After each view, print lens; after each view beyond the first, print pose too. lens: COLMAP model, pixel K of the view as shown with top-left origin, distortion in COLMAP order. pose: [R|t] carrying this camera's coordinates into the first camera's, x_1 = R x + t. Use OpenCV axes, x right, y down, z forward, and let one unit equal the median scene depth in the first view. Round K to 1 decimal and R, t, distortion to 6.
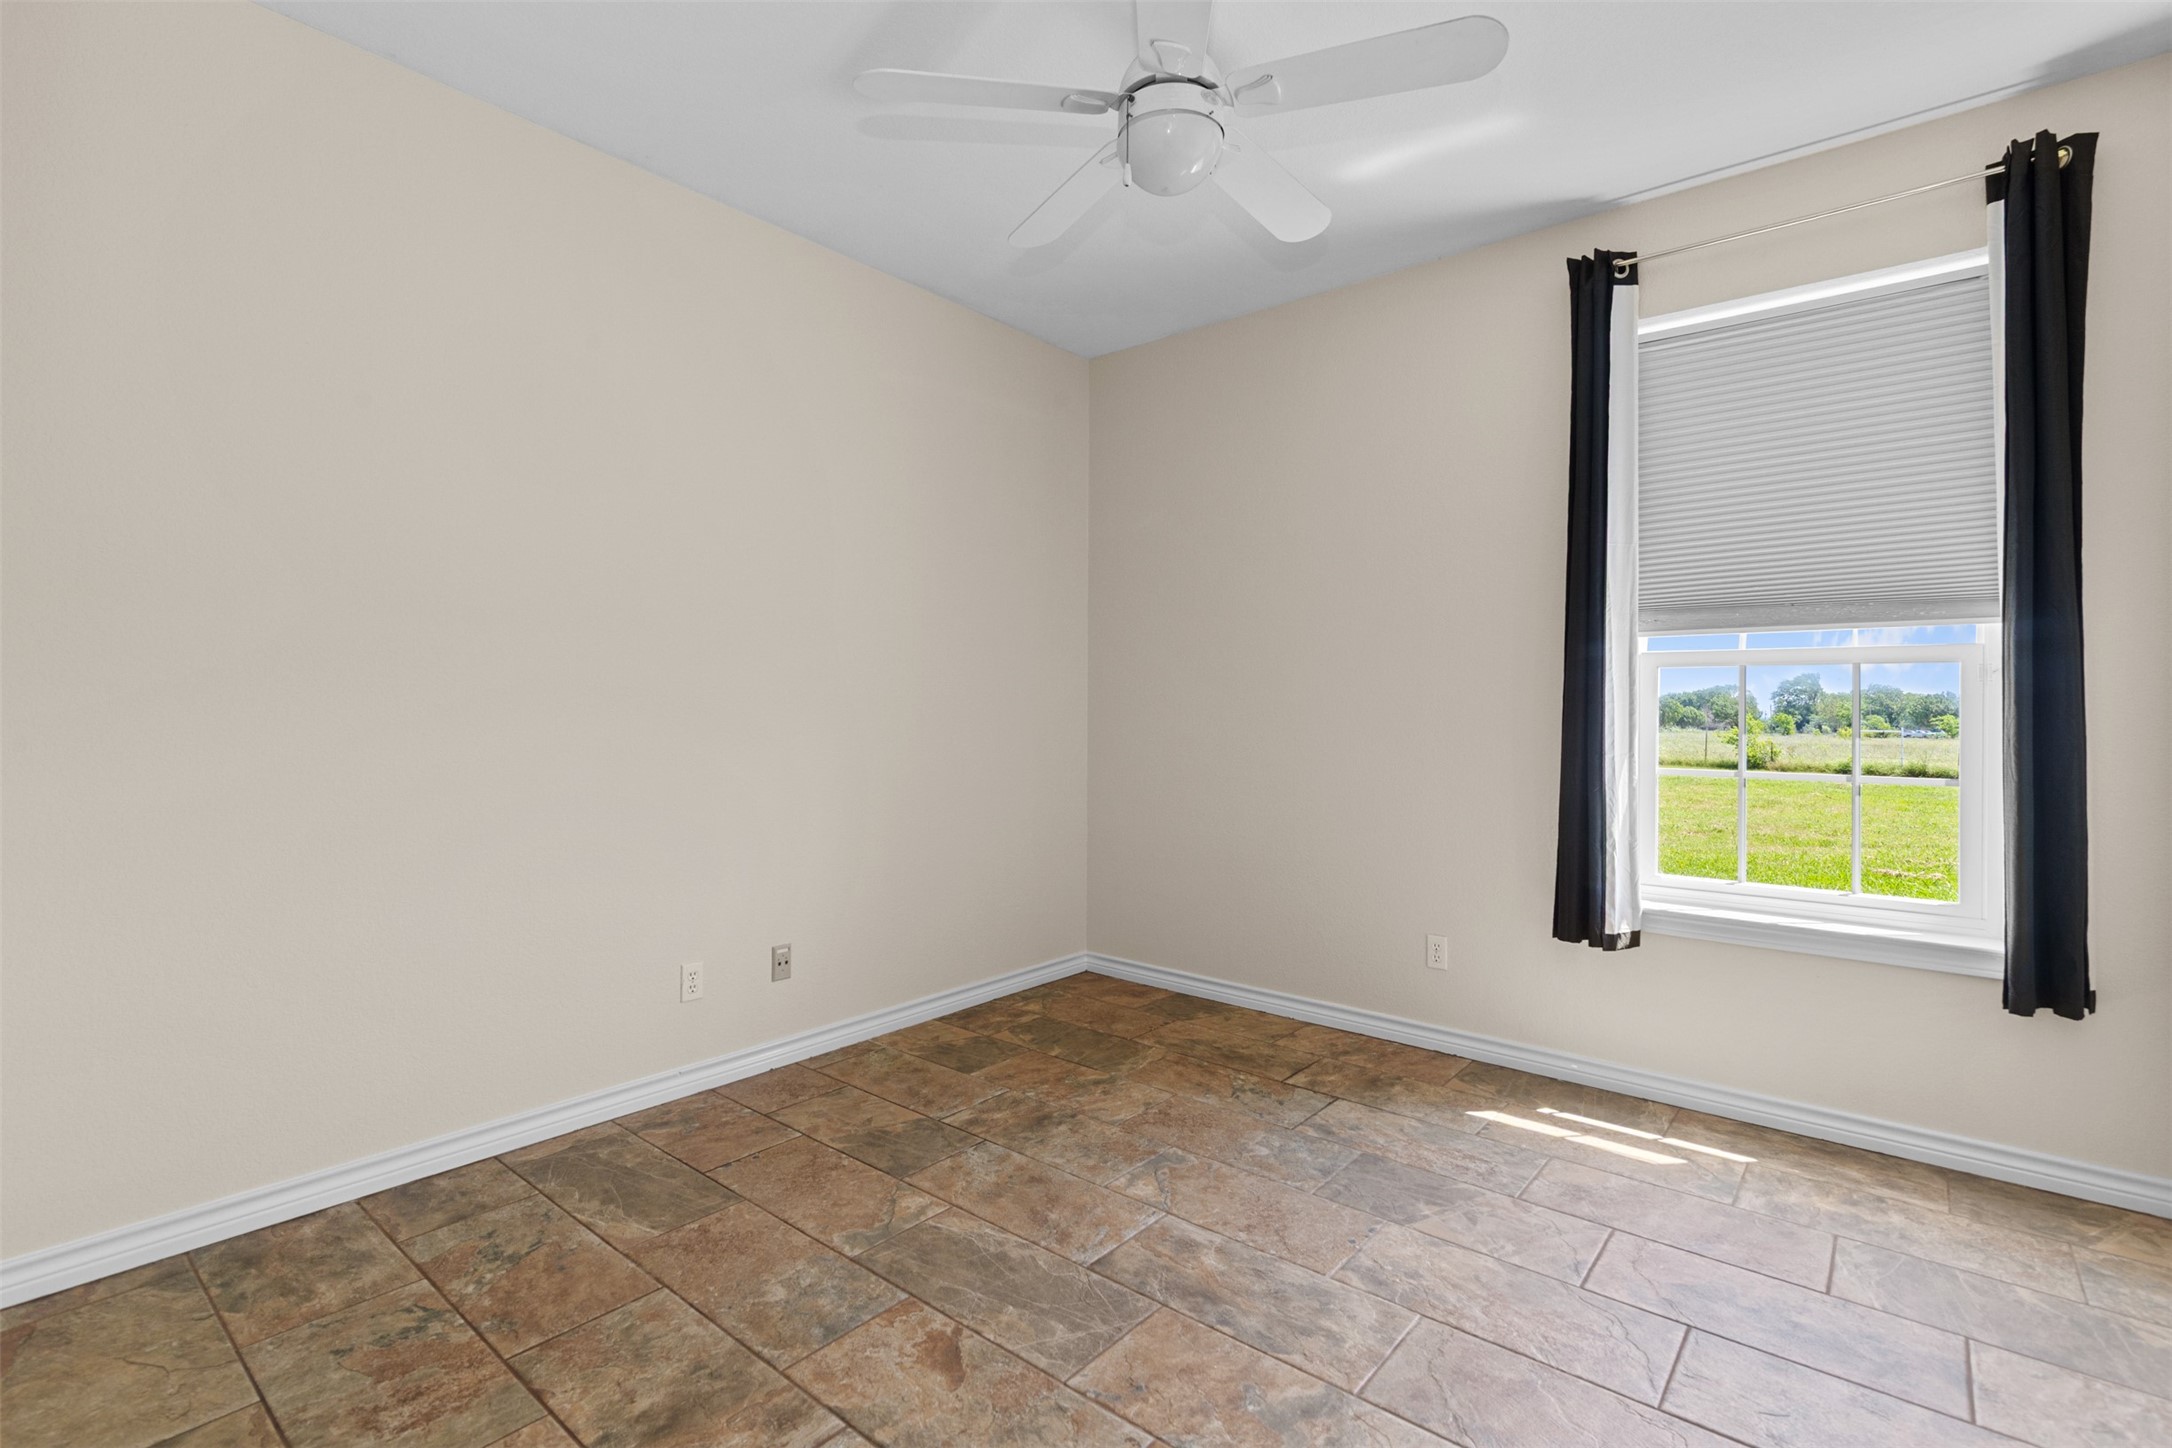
lens RADIAL K [[1003.1, 0, 1083.7], [0, 1003.1, 709.6], [0, 0, 1]] dist [0.010212, 0.000027]
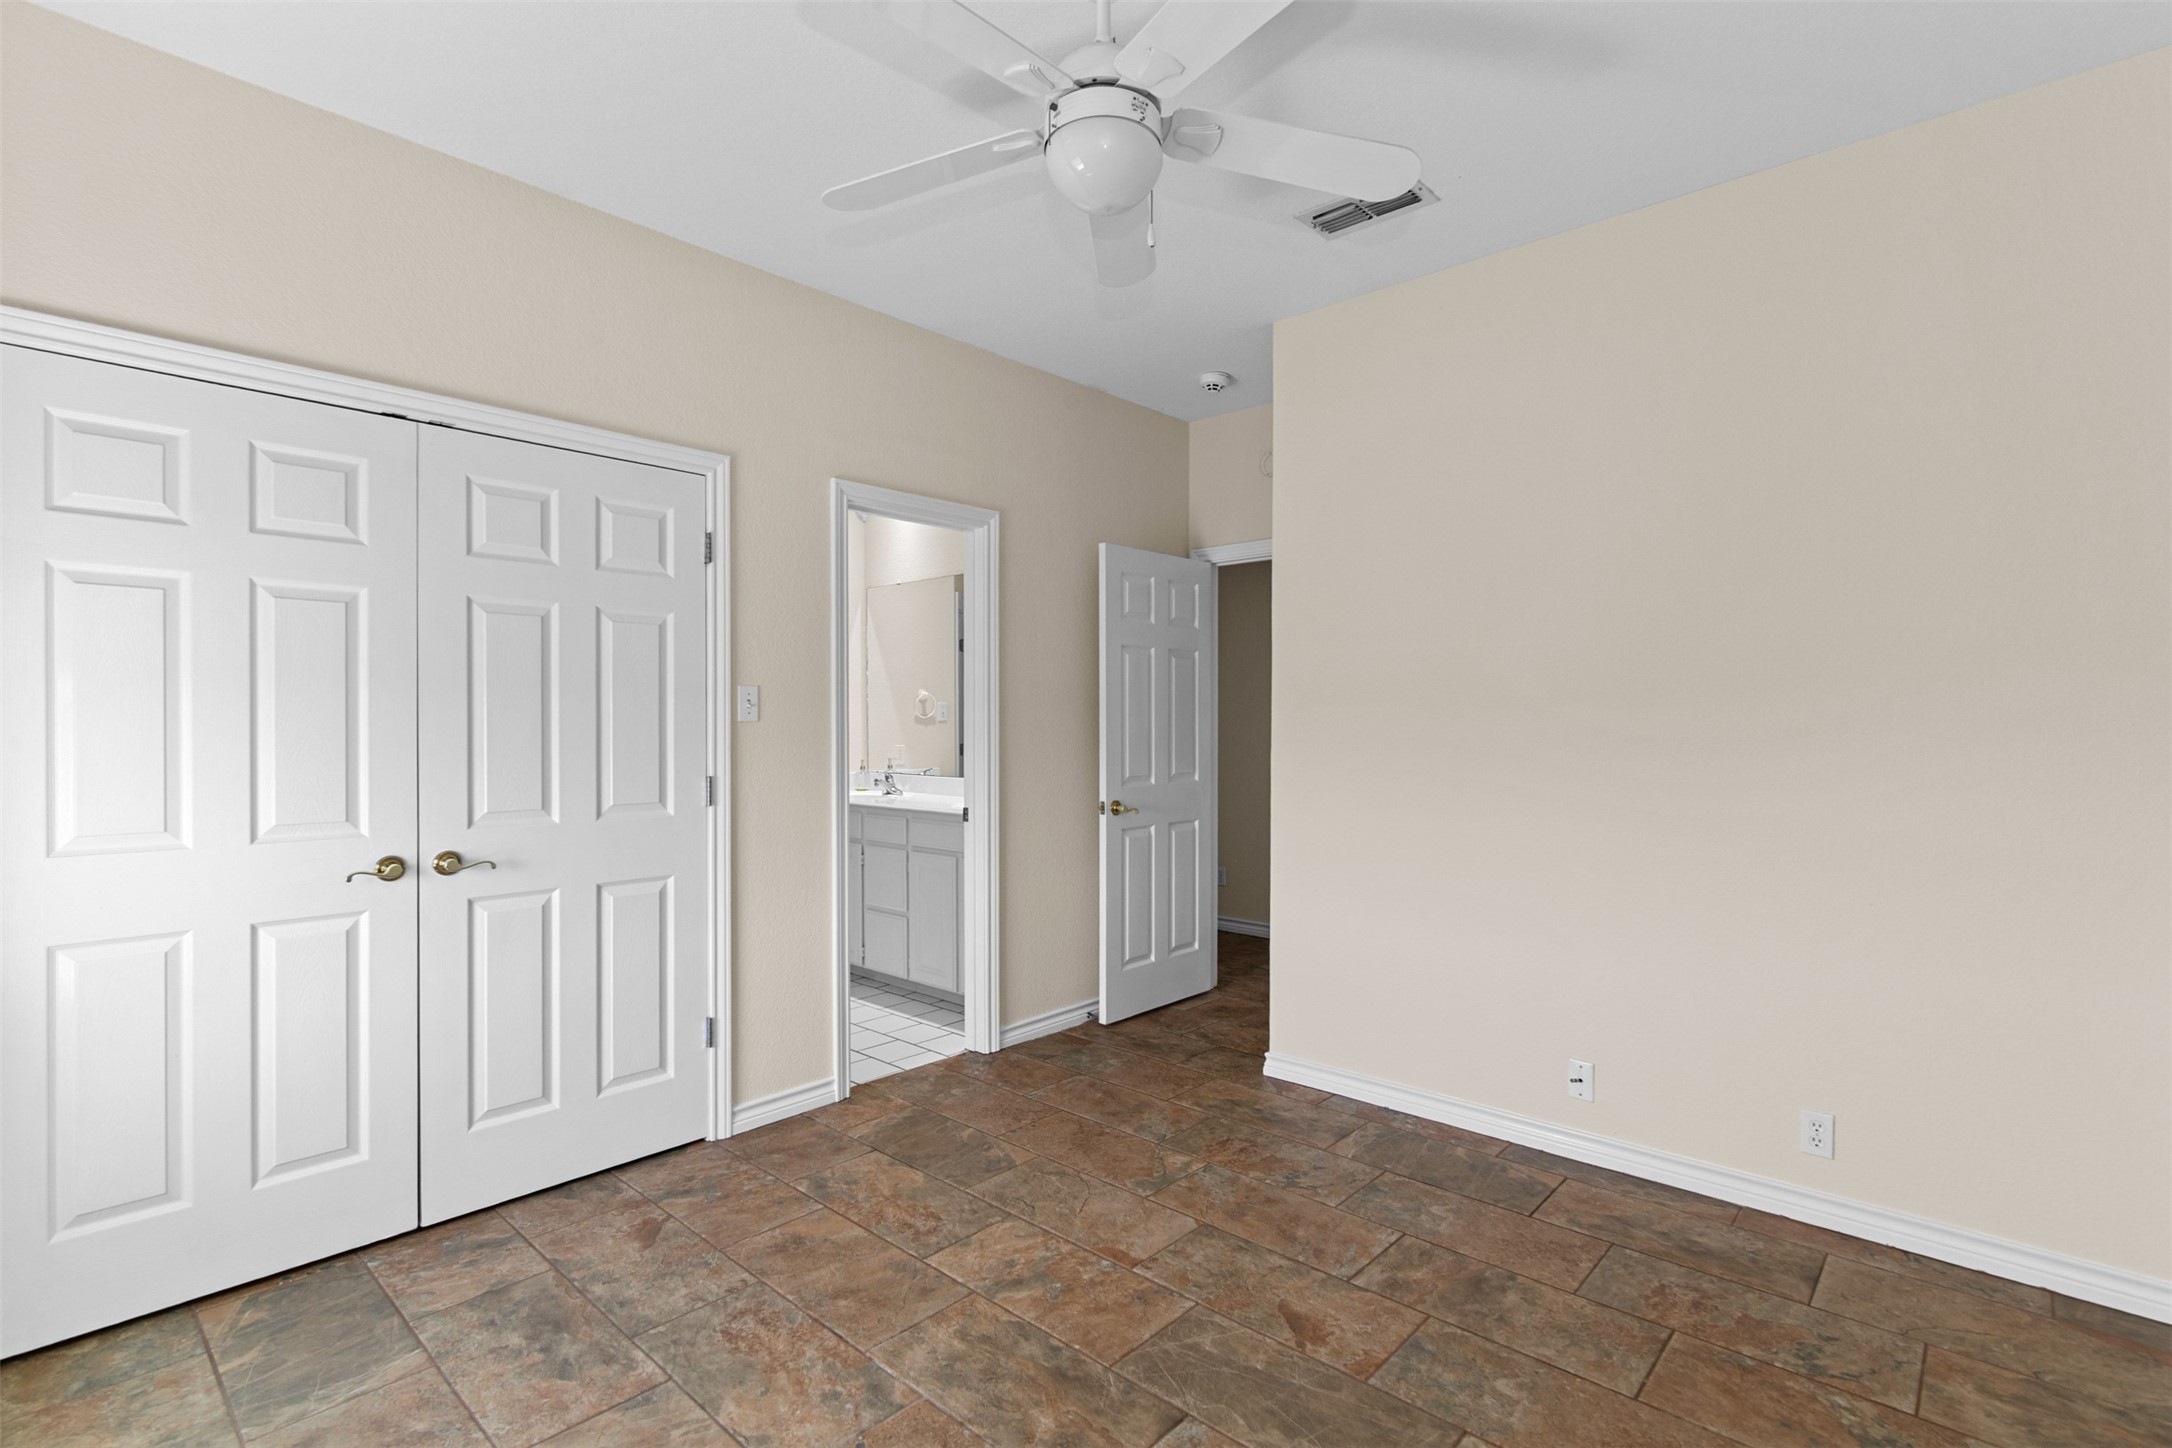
lens RADIAL K [[1003.1, 0, 1087.0], [0, 1003.1, 728.4], [0, 0, 1]] dist [0.010212, 0.000027]
pose [[-0.998769, -0.007895, 0.048975, 0.058832], [-0.007622, 0.999954, 0.005750, -0.059971], [-0.049018, 0.005370, -0.998783, 2.088415]]
